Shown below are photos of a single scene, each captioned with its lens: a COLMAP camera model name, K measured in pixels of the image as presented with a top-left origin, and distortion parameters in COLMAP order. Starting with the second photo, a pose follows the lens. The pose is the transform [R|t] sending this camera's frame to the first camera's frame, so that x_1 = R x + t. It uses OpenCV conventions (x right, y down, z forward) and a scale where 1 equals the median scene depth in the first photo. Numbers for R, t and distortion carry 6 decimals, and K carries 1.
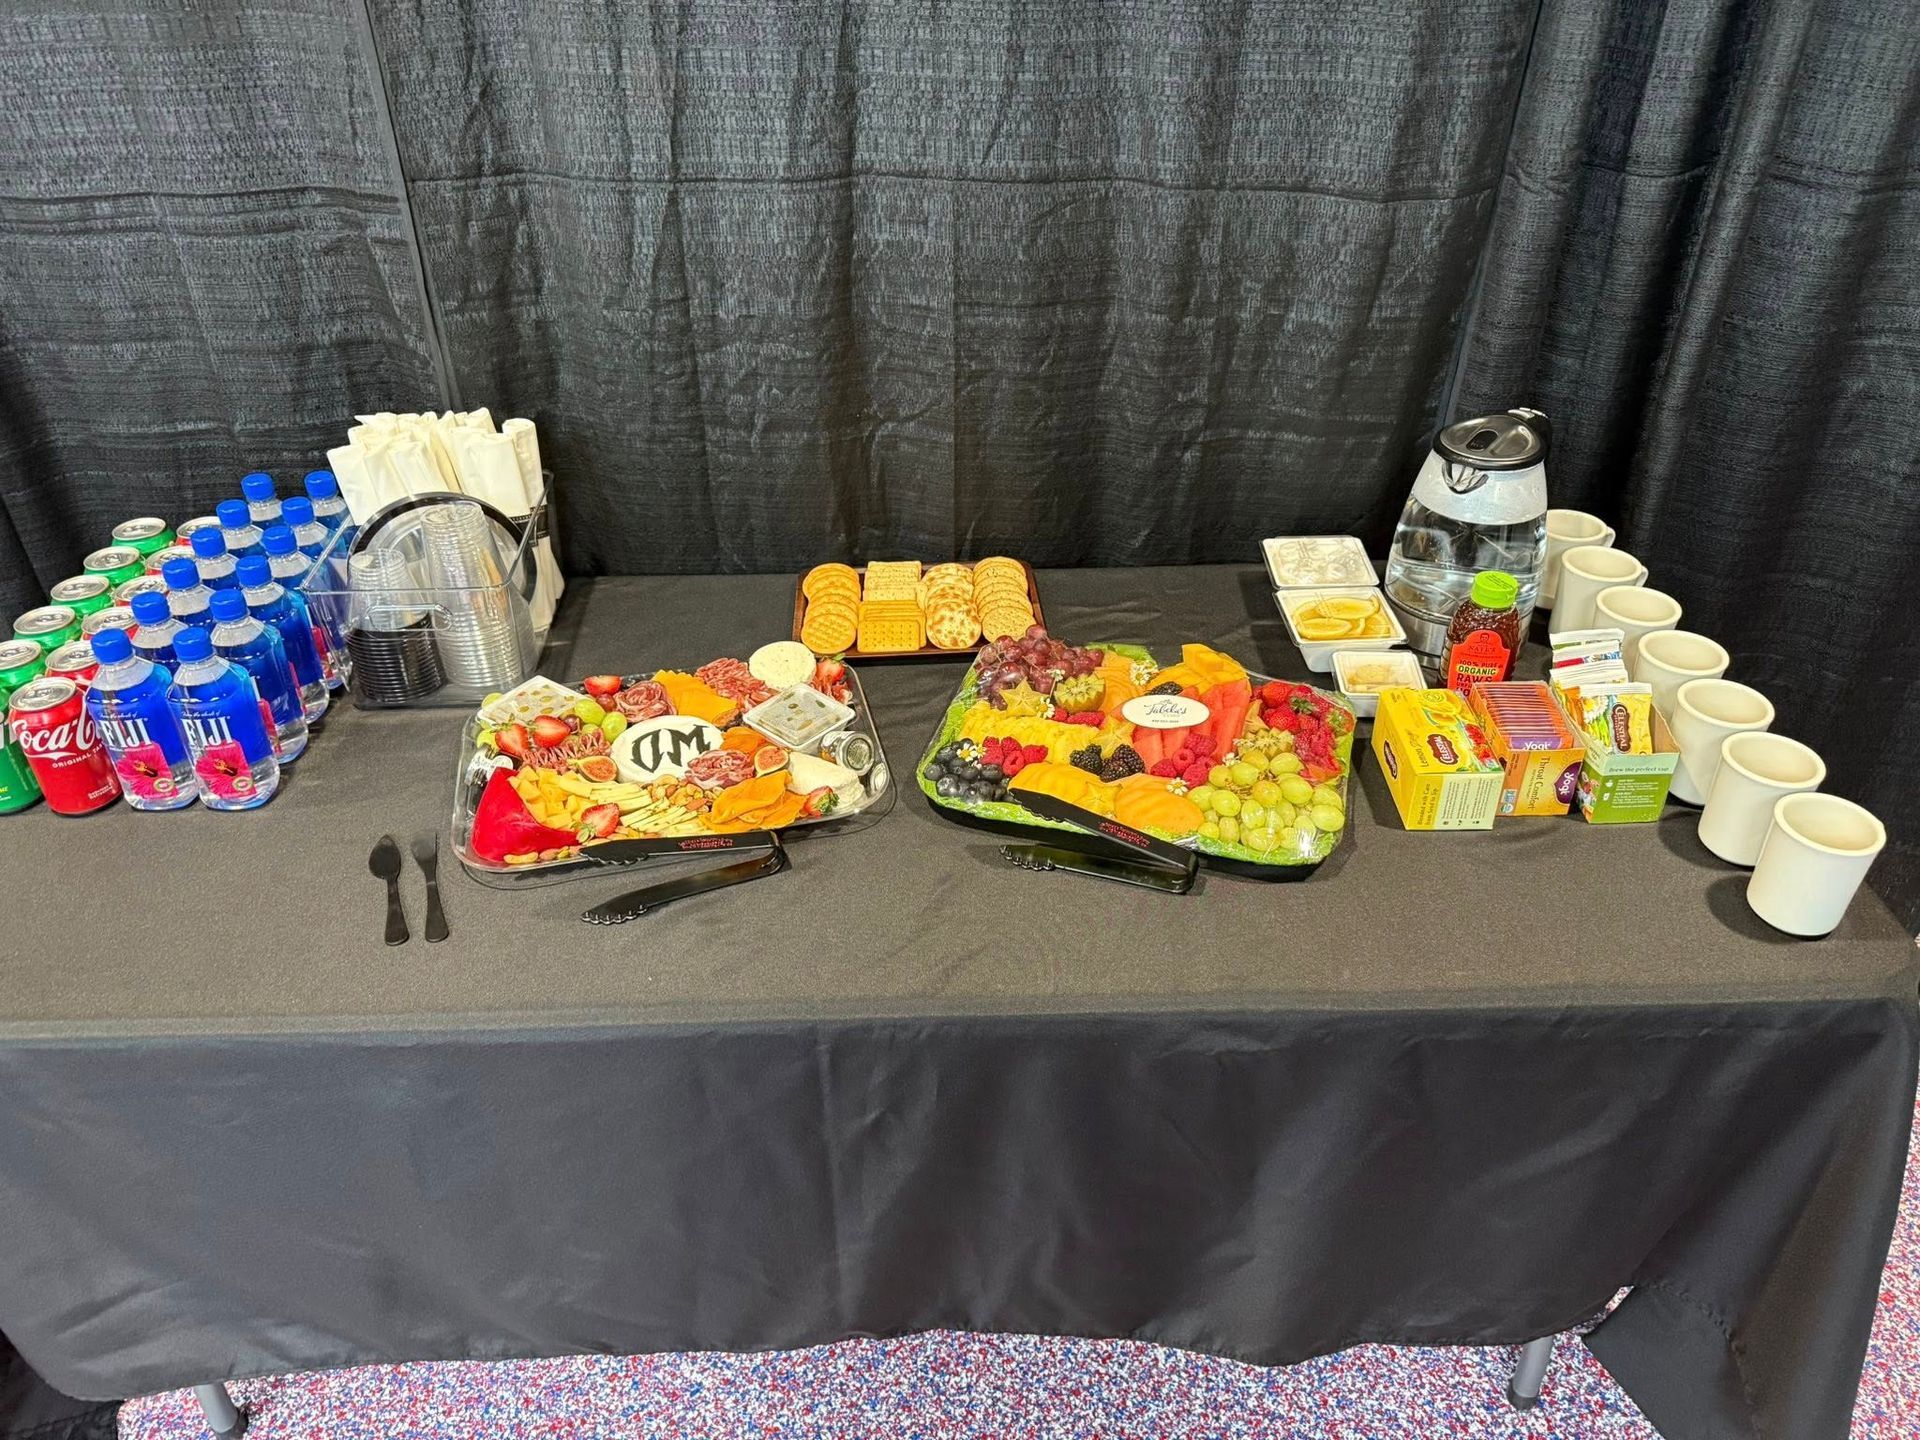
lens RADIAL K [[1568.6, 0, 960.0], [0, 1568.6, 720.0], [0, 0, 1]] dist [0.055854, -0.003442]
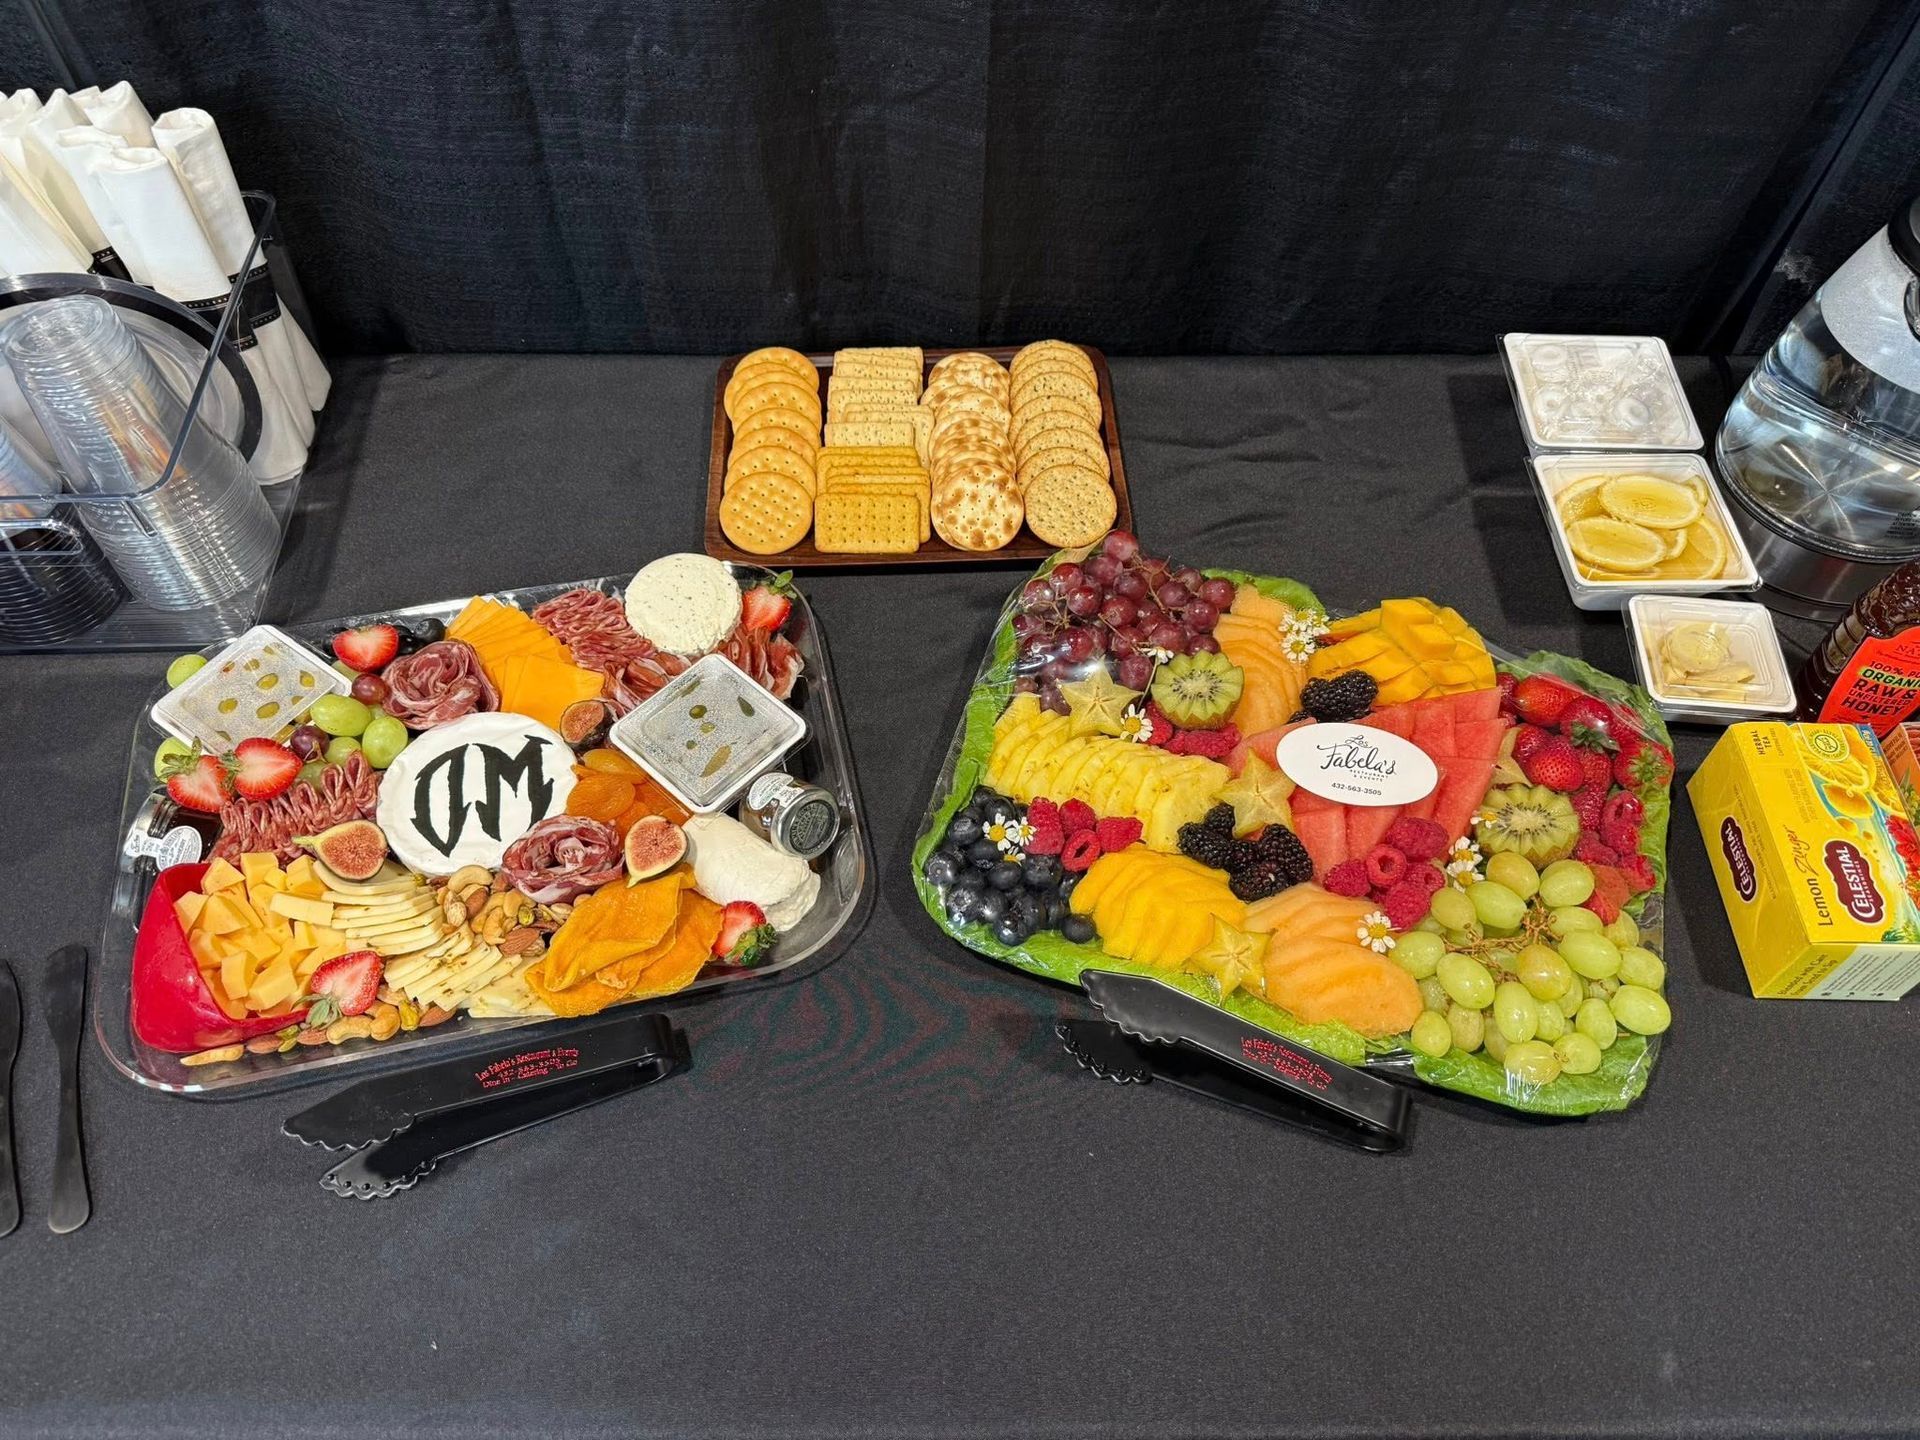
lens RADIAL K [[1463.3, 0, 960.0], [0, 1463.3, 720.0], [0, 0, 1]] dist [0.001613, -0.015427]
pose [[0.999768, 0.019260, 0.009608, -0.014913], [-0.021433, 0.931746, 0.362477, -0.192483], [-0.001971, -0.362599, 0.931943, 0.481912]]
